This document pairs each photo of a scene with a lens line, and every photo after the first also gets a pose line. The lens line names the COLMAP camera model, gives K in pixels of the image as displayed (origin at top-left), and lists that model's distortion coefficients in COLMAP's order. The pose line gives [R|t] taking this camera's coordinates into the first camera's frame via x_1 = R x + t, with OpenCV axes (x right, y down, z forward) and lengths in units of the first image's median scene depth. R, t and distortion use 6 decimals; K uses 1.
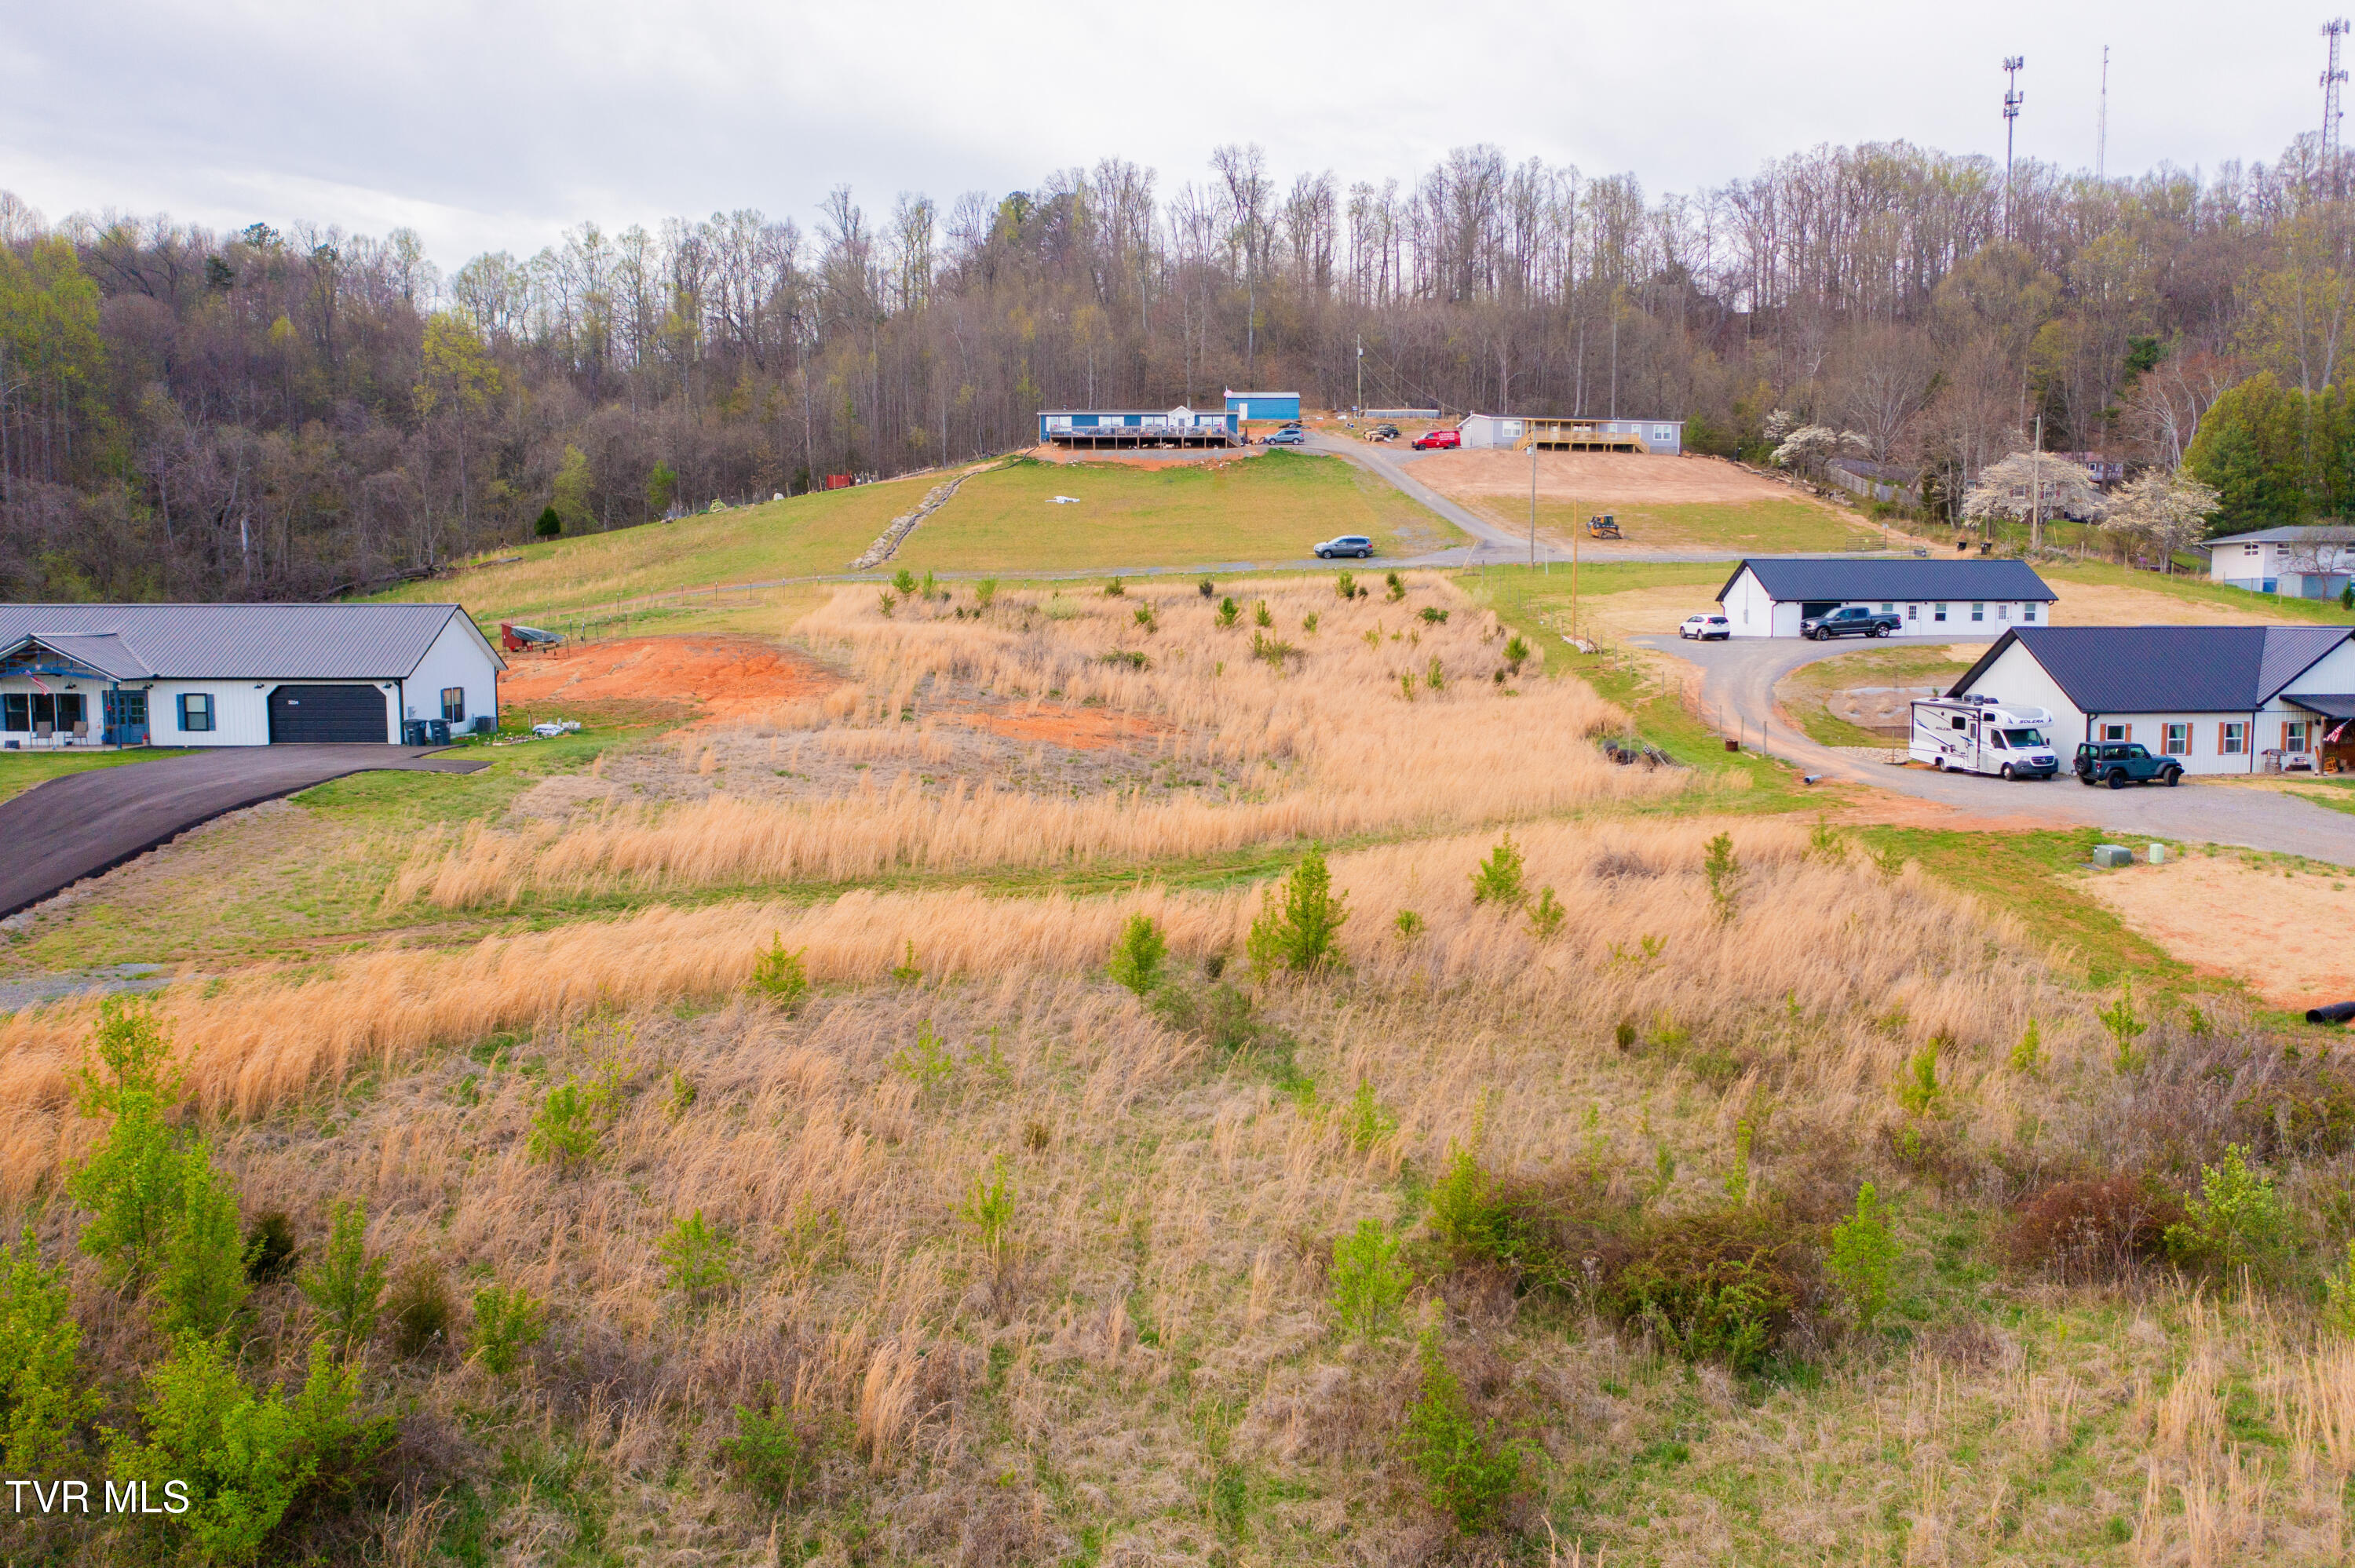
lens RADIAL K [[1870.5, 0, 1178.6], [0, 1870.5, 775.3], [0, 0, 1]] dist [-0.008172, 0.009805]
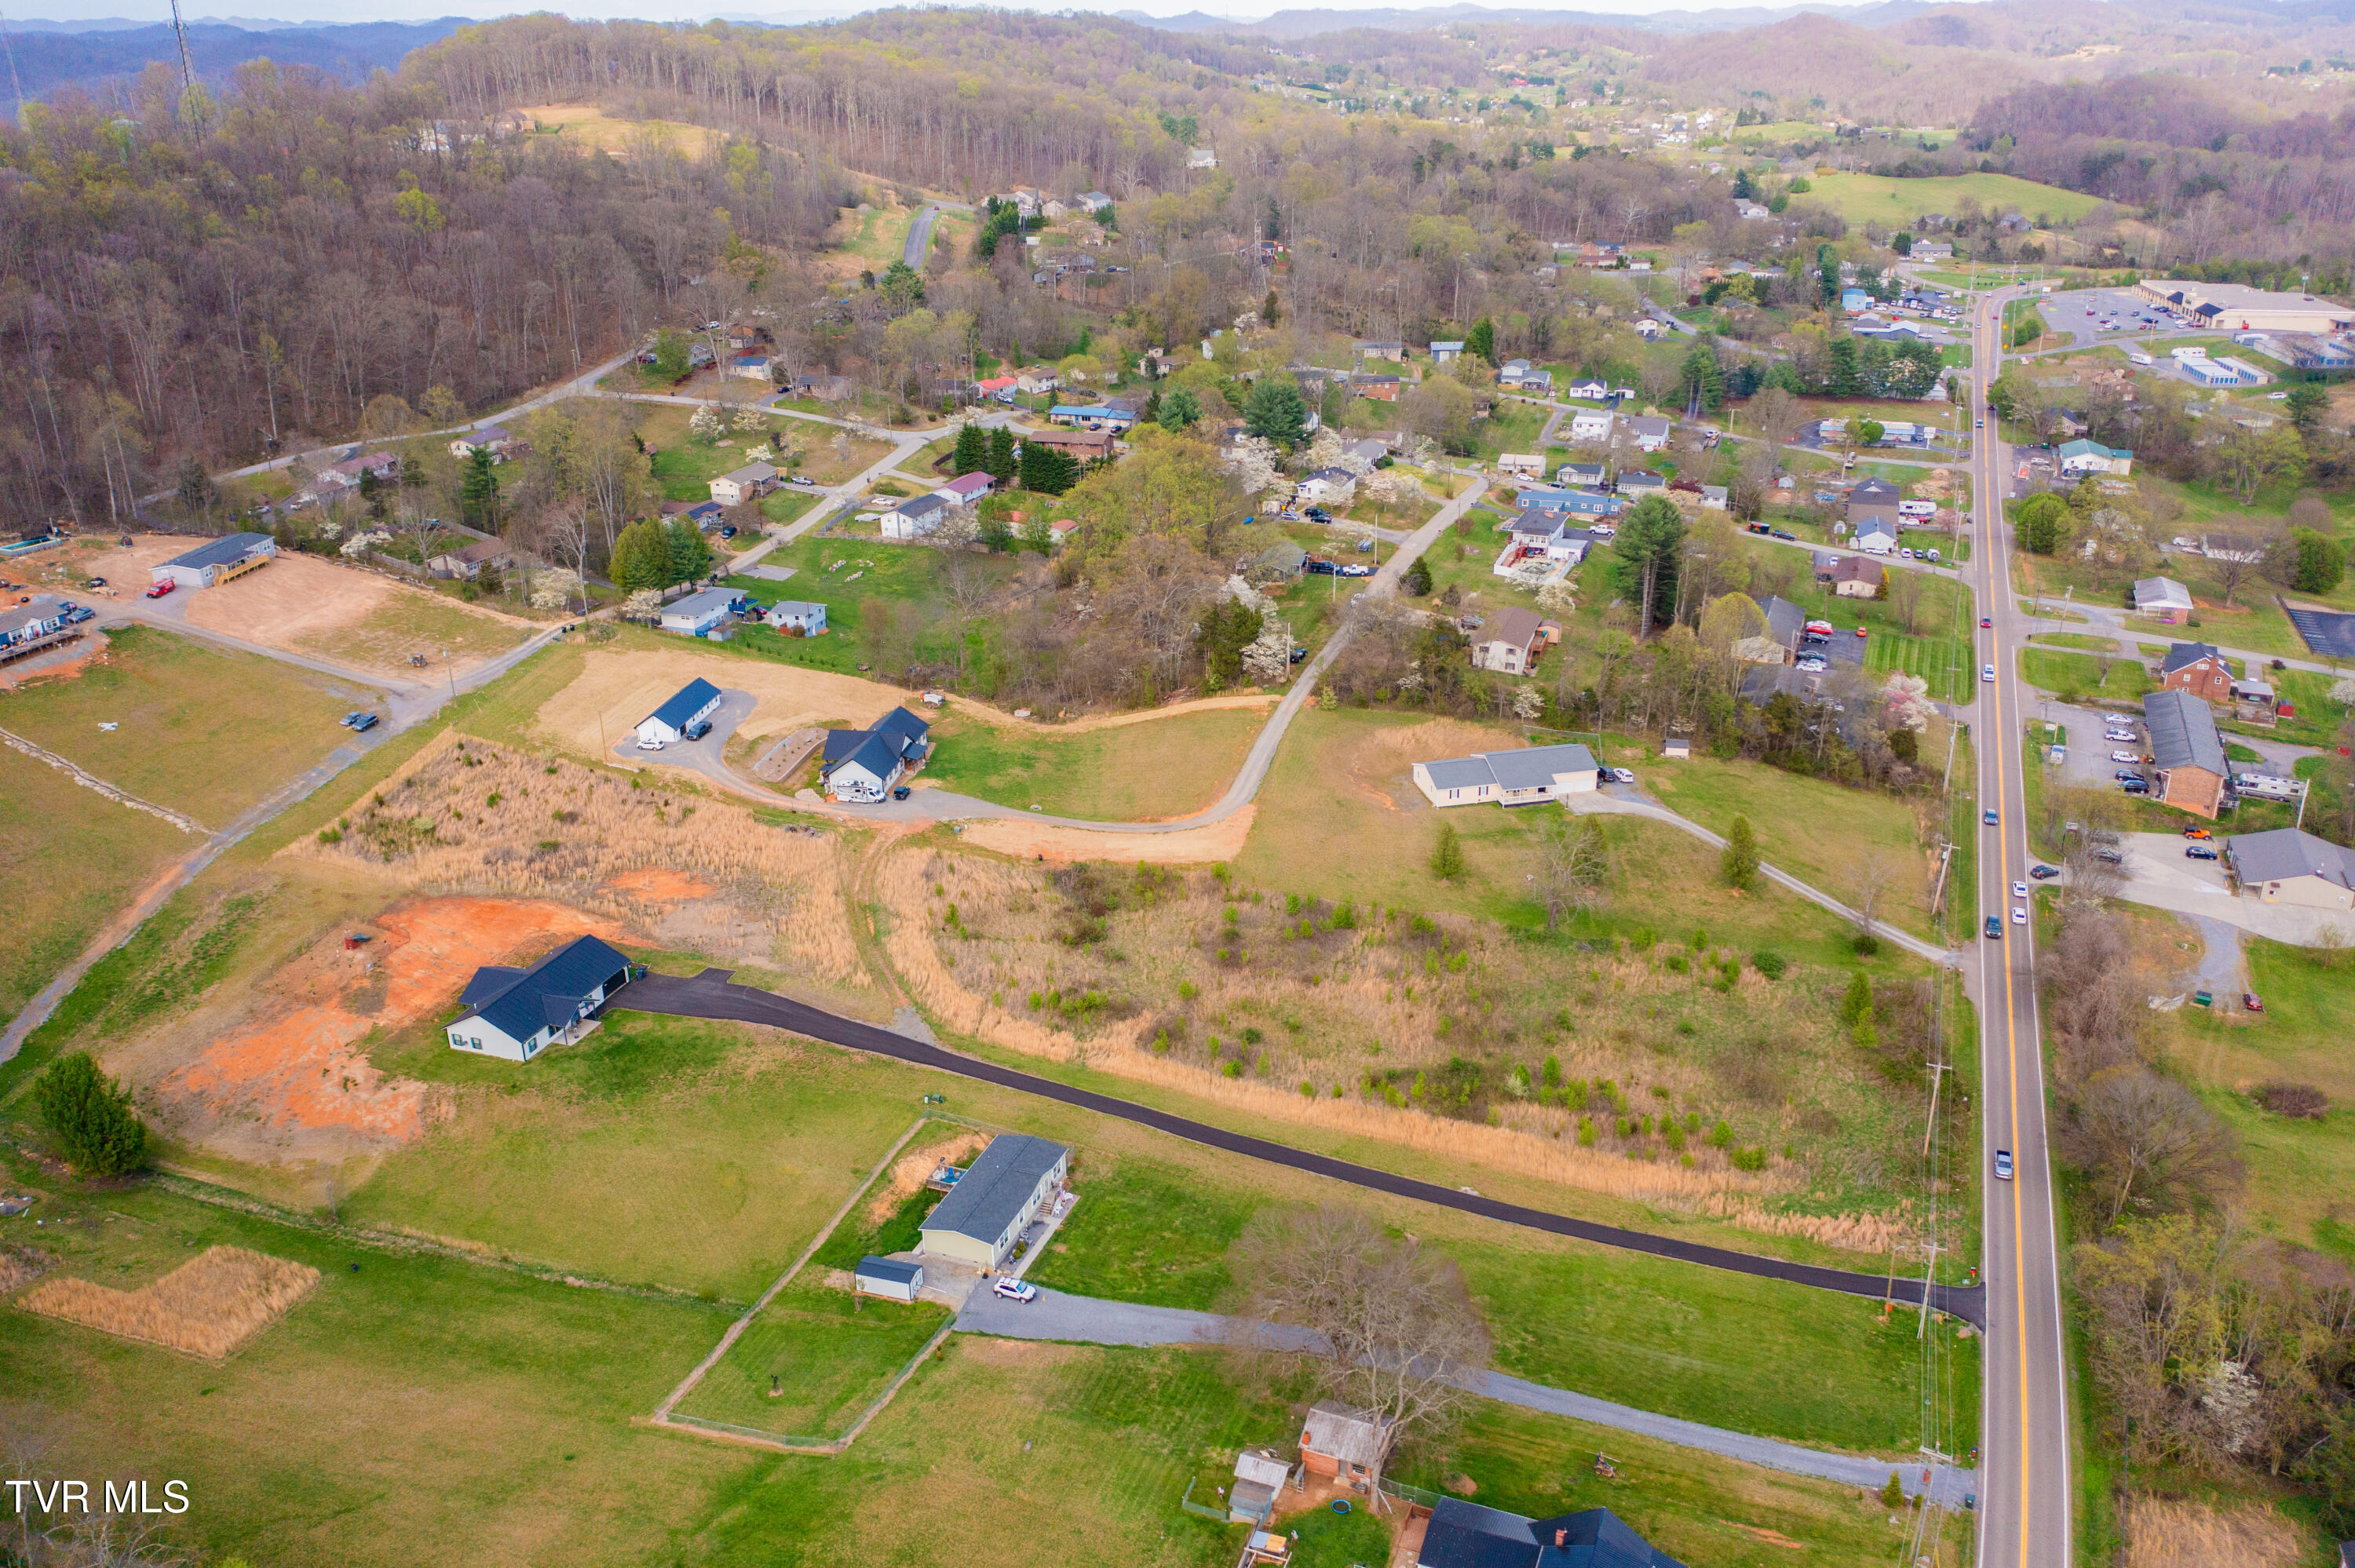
lens RADIAL K [[1870.5, 0, 1178.6], [0, 1870.5, 775.3], [0, 0, 1]] dist [-0.008172, 0.009805]
pose [[0.340516, -0.354444, 0.870872, -1.818822], [0.102137, 0.934688, 0.340480, -0.881241], [-0.934675, -0.026991, 0.354478, -0.646174]]
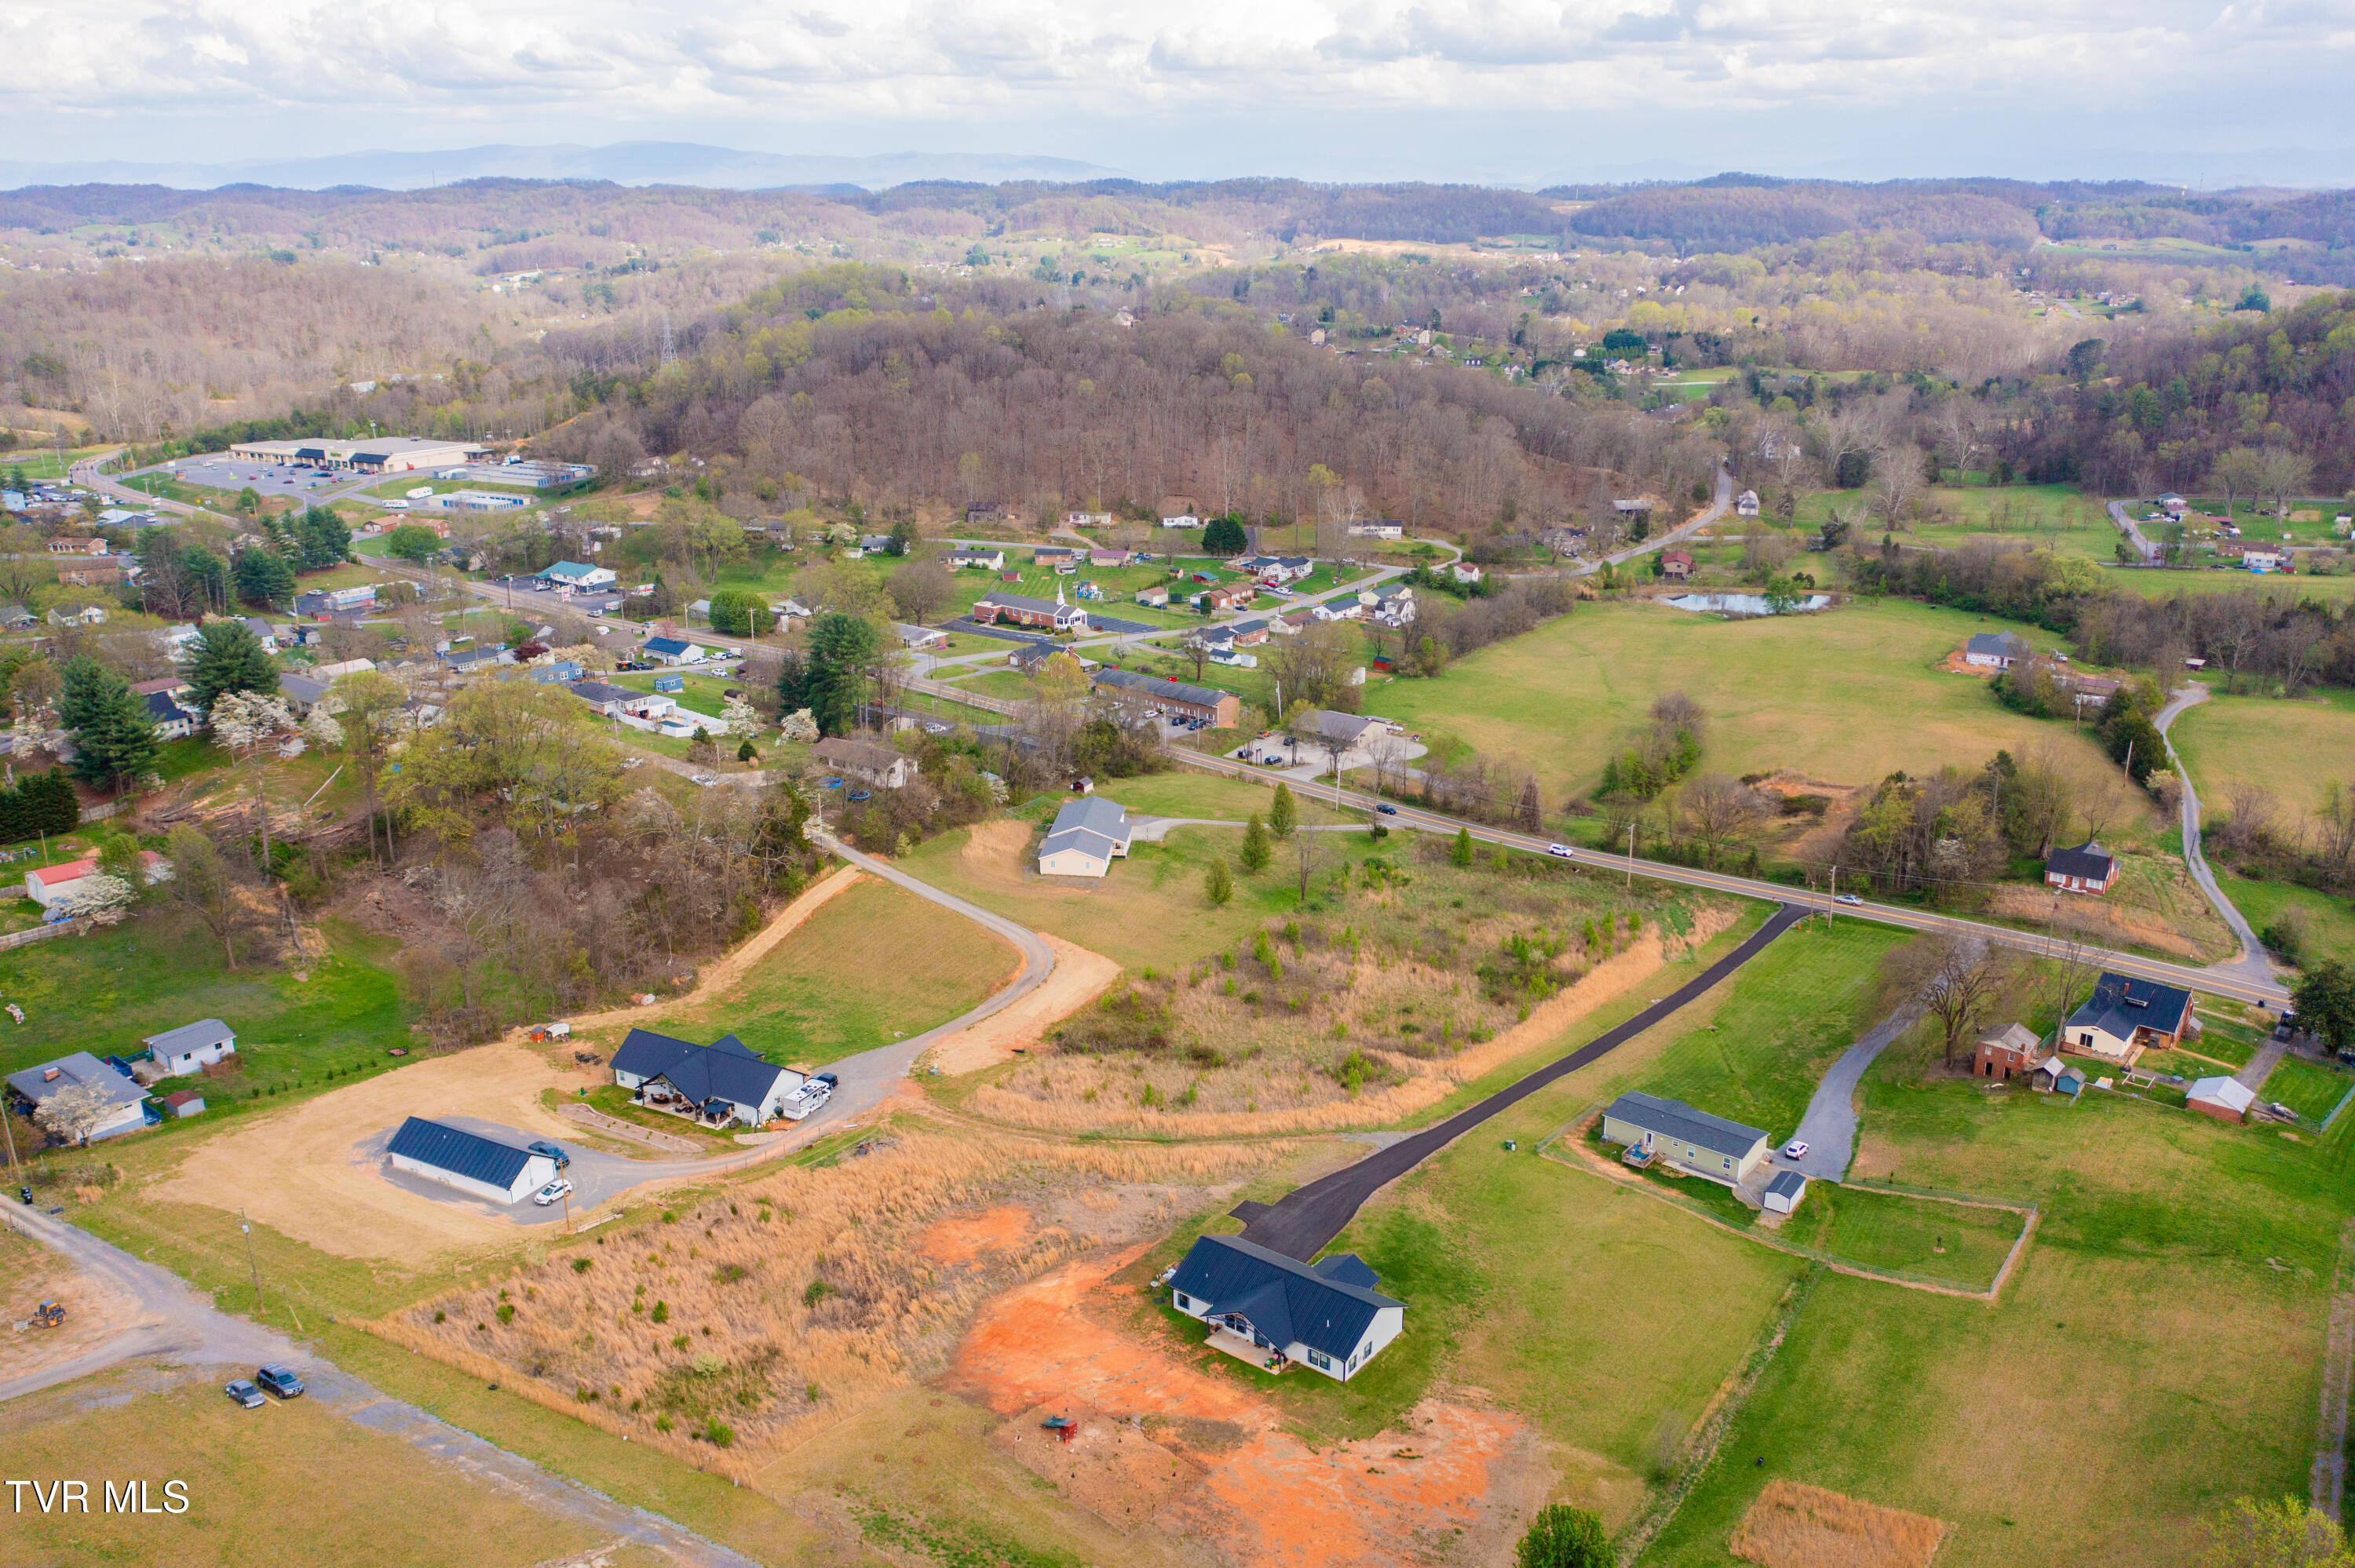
lens RADIAL K [[1870.5, 0, 1178.6], [0, 1870.5, 775.3], [0, 0, 1]] dist [-0.008172, 0.009805]
pose [[-0.785659, -0.181385, 0.591472, -1.206257], [0.061538, 0.928400, 0.366452, -1.097185], [-0.615591, 0.324305, -0.718243, 1.832403]]
